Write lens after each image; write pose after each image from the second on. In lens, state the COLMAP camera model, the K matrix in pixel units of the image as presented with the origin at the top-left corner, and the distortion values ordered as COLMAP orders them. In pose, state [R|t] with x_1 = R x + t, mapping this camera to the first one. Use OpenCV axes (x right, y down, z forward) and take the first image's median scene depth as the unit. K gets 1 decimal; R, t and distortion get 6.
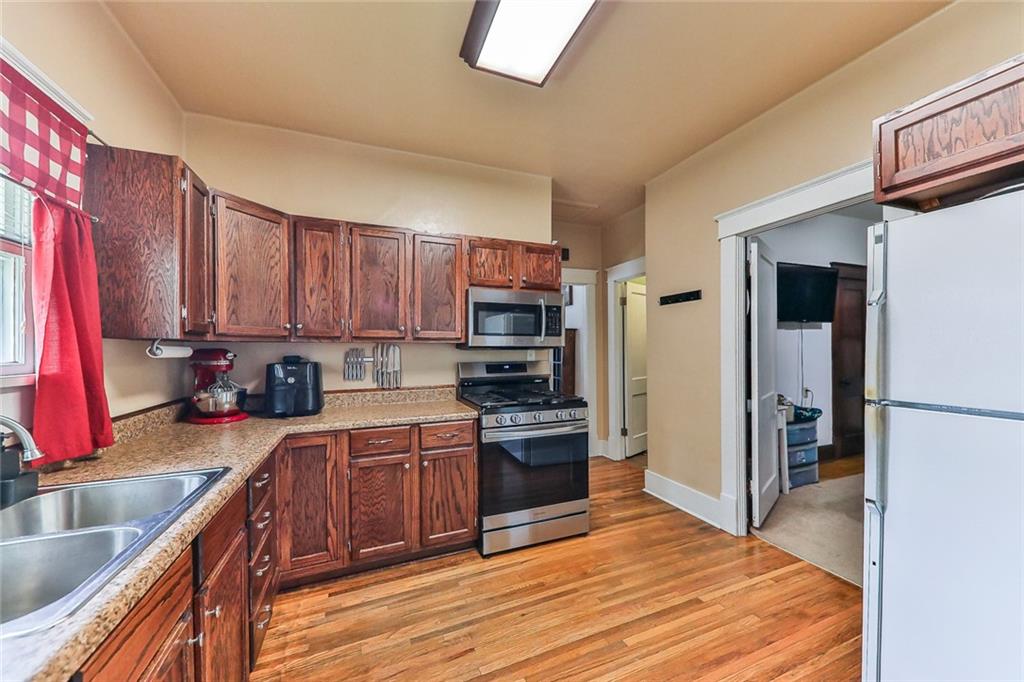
lens RADIAL K [[379.2, 0, 514.7], [0, 379.2, 347.7], [0, 0, 1]] dist [0.007995, -0.000302]
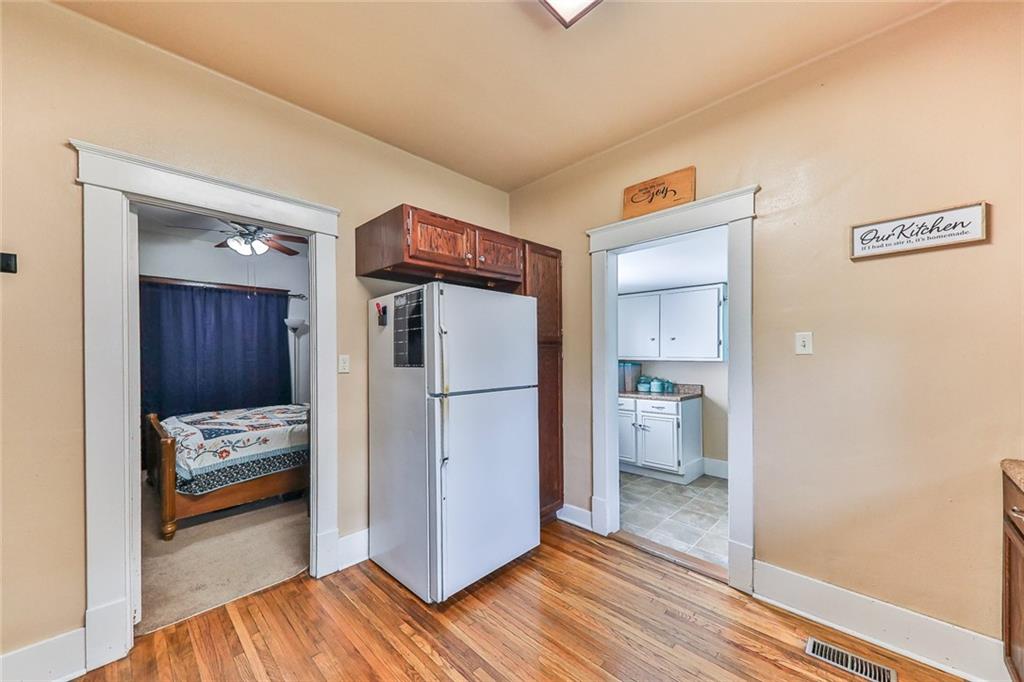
lens RADIAL K [[379.2, 0, 512.4], [0, 379.2, 349.7], [0, 0, 1]] dist [0.007995, -0.000302]
pose [[-0.391619, 0.013290, 0.920031, -0.356523], [0.014793, 0.999857, -0.008147, -0.017897], [-0.920008, 0.010419, -0.391760, 0.795058]]
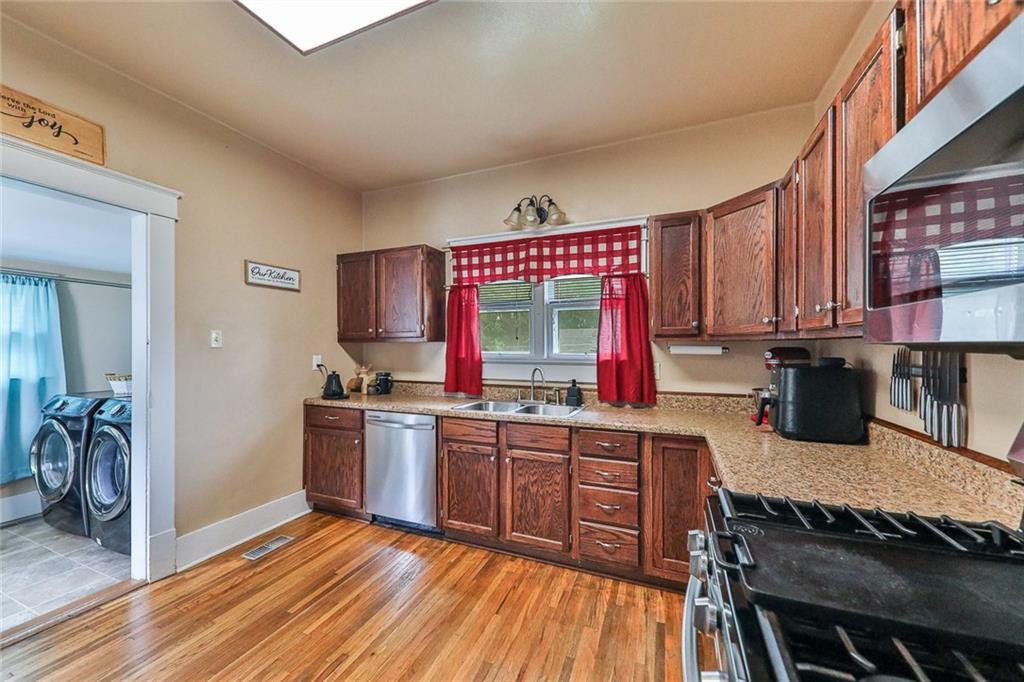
lens RADIAL K [[379.2, 0, 512.6], [0, 379.2, 346.9], [0, 0, 1]] dist [0.007995, -0.000302]
pose [[-0.703926, 0.003455, -0.710265, 0.398513], [0.004869, 0.999988, 0.000038, -0.001949], [0.710256, -0.003432, -0.703935, 1.247933]]
